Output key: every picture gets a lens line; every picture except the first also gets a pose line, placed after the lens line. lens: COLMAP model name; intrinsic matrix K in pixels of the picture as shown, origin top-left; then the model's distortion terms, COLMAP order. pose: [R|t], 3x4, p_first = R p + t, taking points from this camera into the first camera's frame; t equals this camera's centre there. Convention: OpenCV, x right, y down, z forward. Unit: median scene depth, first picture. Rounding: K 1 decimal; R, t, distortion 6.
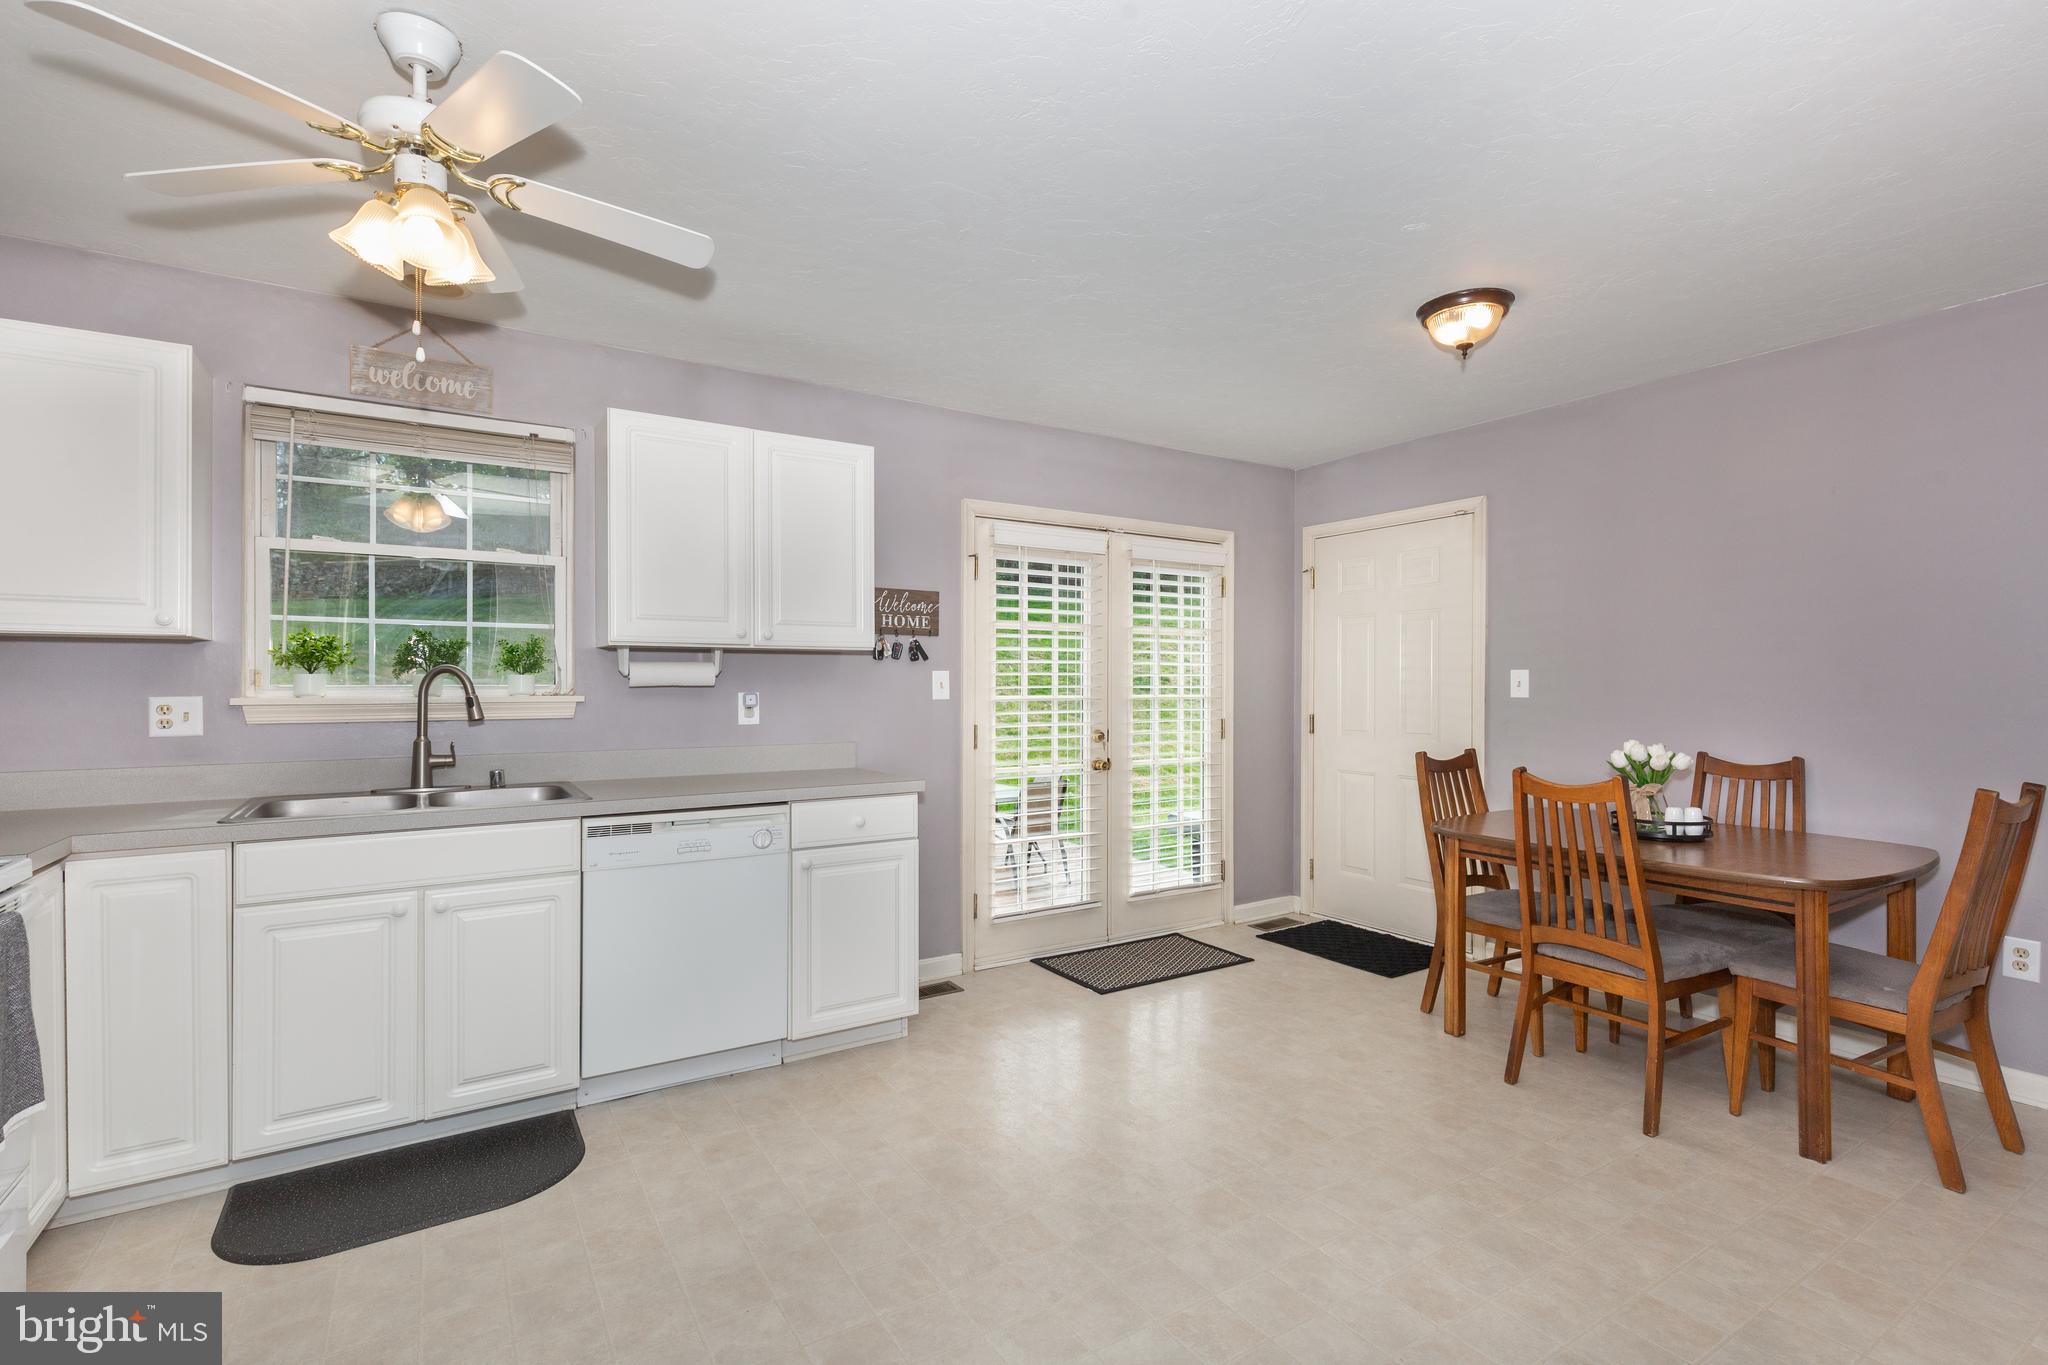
lens RADIAL K [[926.0, 0, 1024.0], [0, 926.0, 682.5], [0, 0, 1]] dist [0.013980, -0.004317]
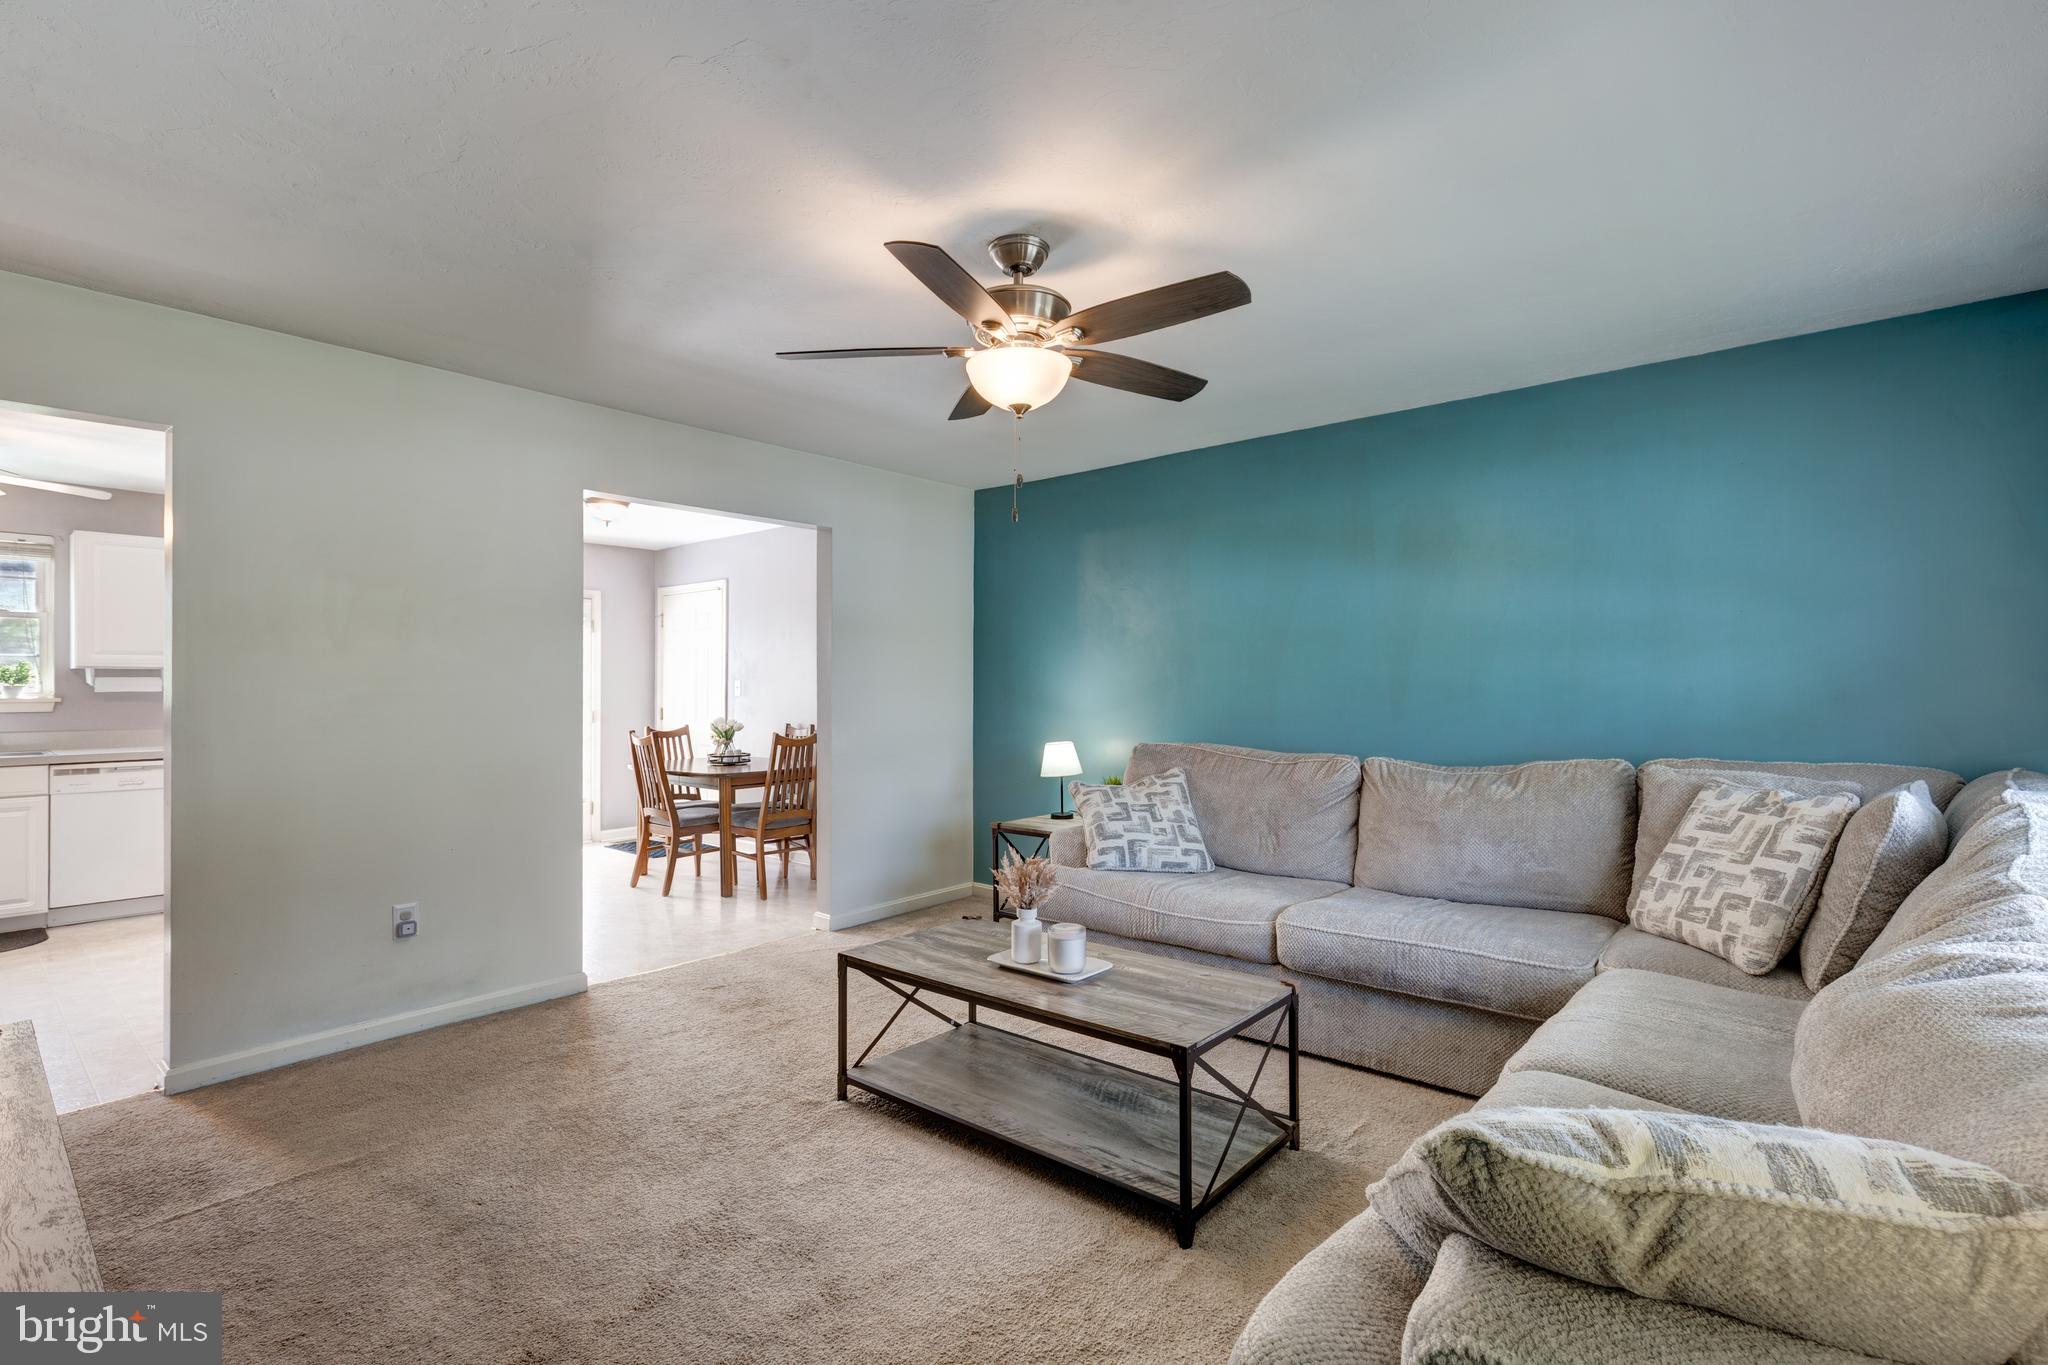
lens RADIAL K [[946.2, 0, 1018.2], [0, 946.2, 686.6], [0, 0, 1]] dist [0.000166, 0.000140]
pose [[0.955623, -0.003115, 0.294576, 0.545592], [0.001906, 0.999989, 0.004390, -0.008598], [-0.294586, -0.003634, 0.955618, -0.917253]]
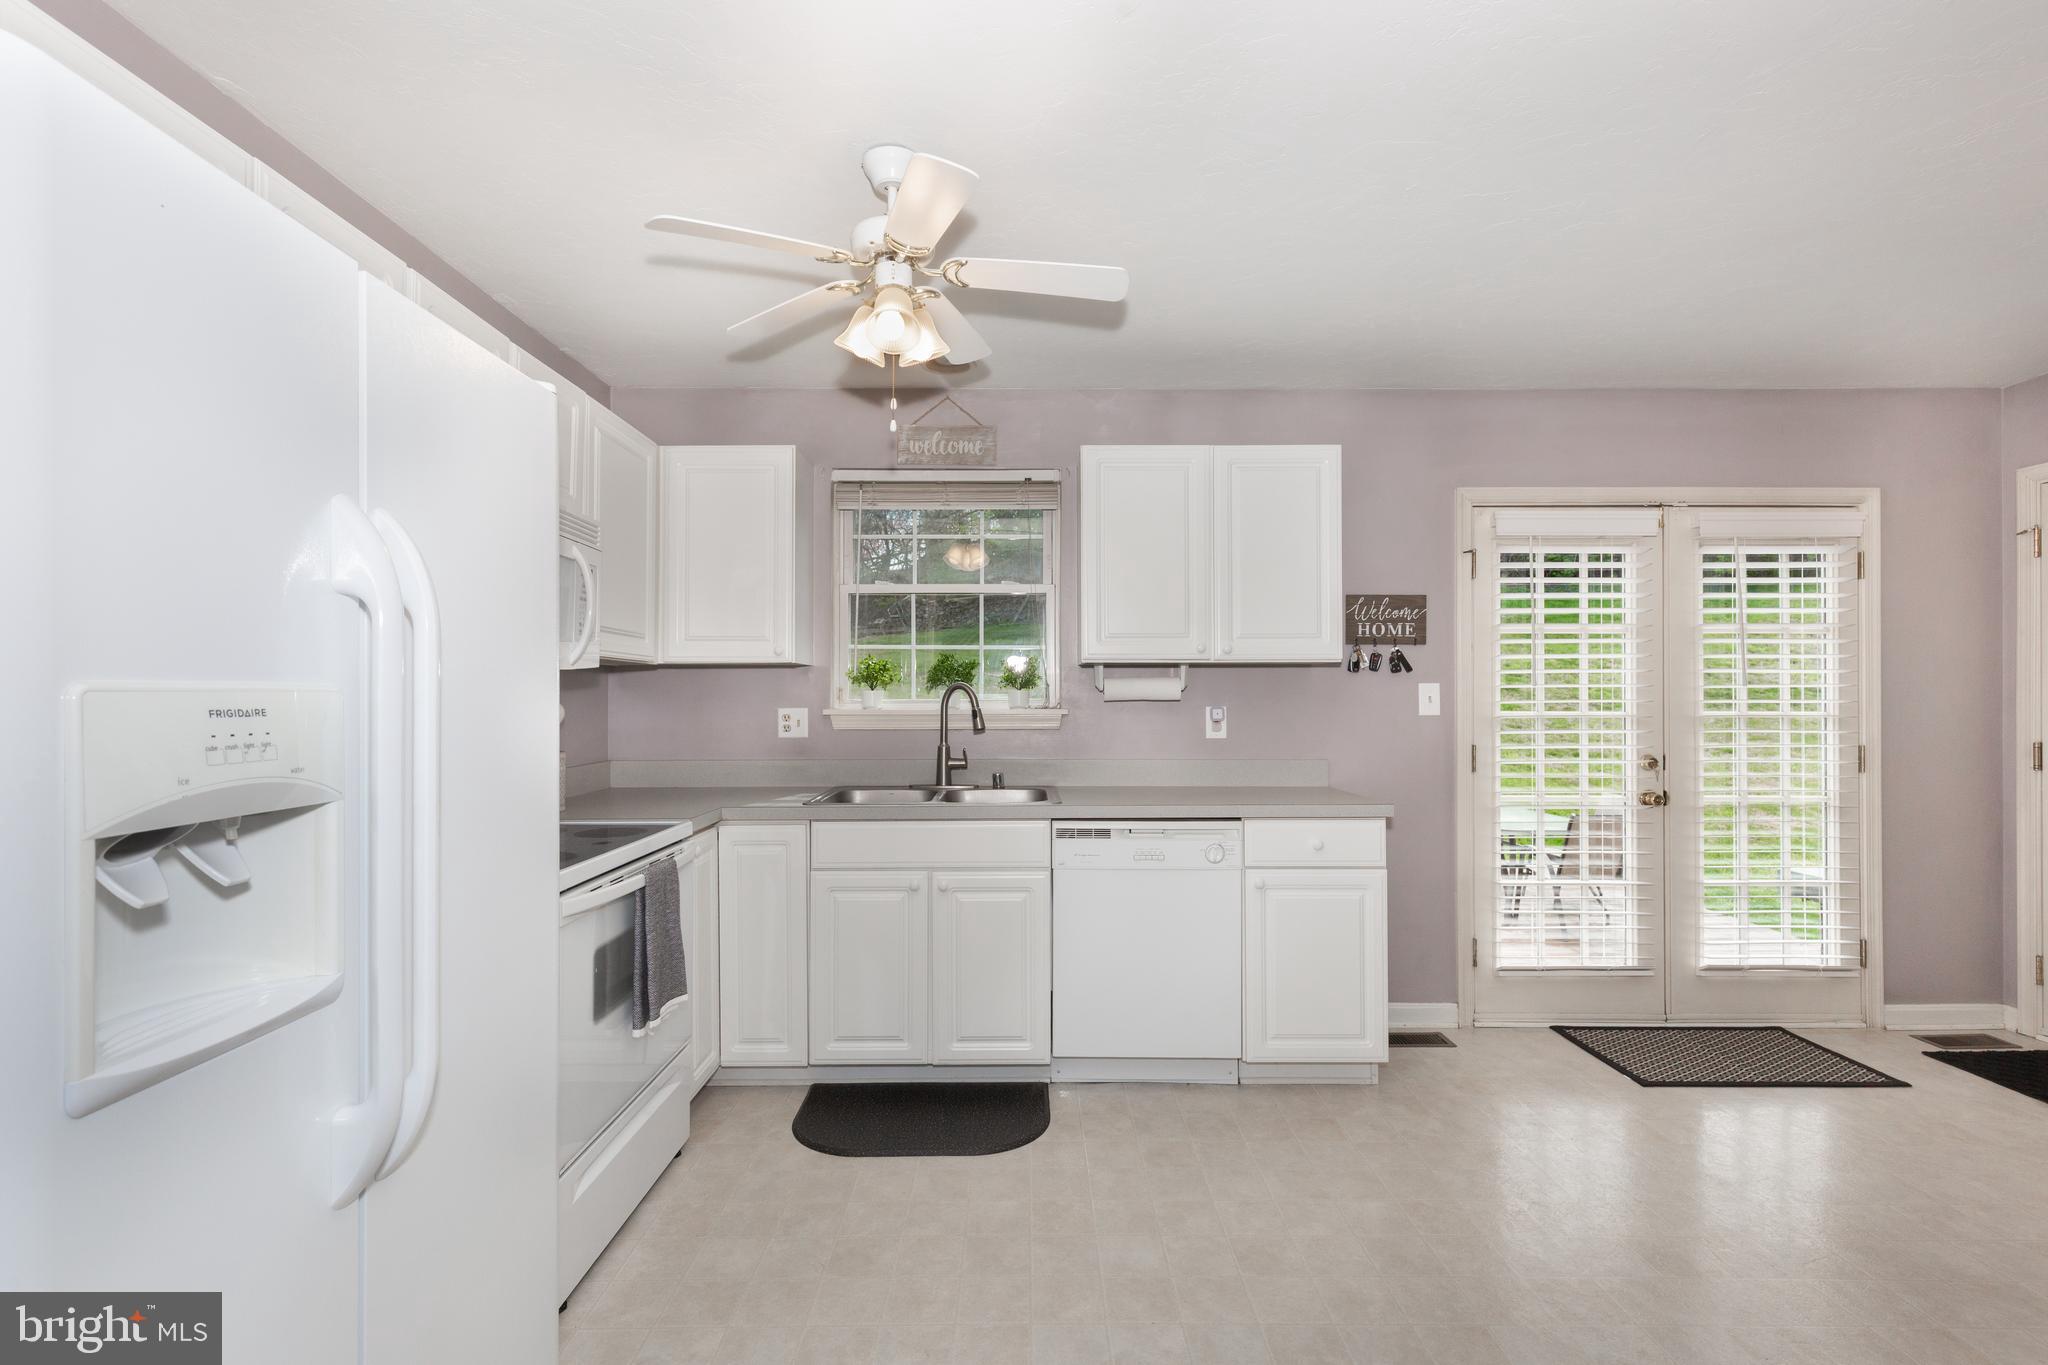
lens RADIAL K [[926.8, 0, 1030.2], [0, 926.8, 688.0], [0, 0, 1]] dist [0.006550, -0.000256]
pose [[0.848191, -0.006480, -0.529650, 0.059563], [0.001915, 0.999956, -0.009168, -0.000503], [0.529686, 0.006762, 0.848167, 0.035550]]
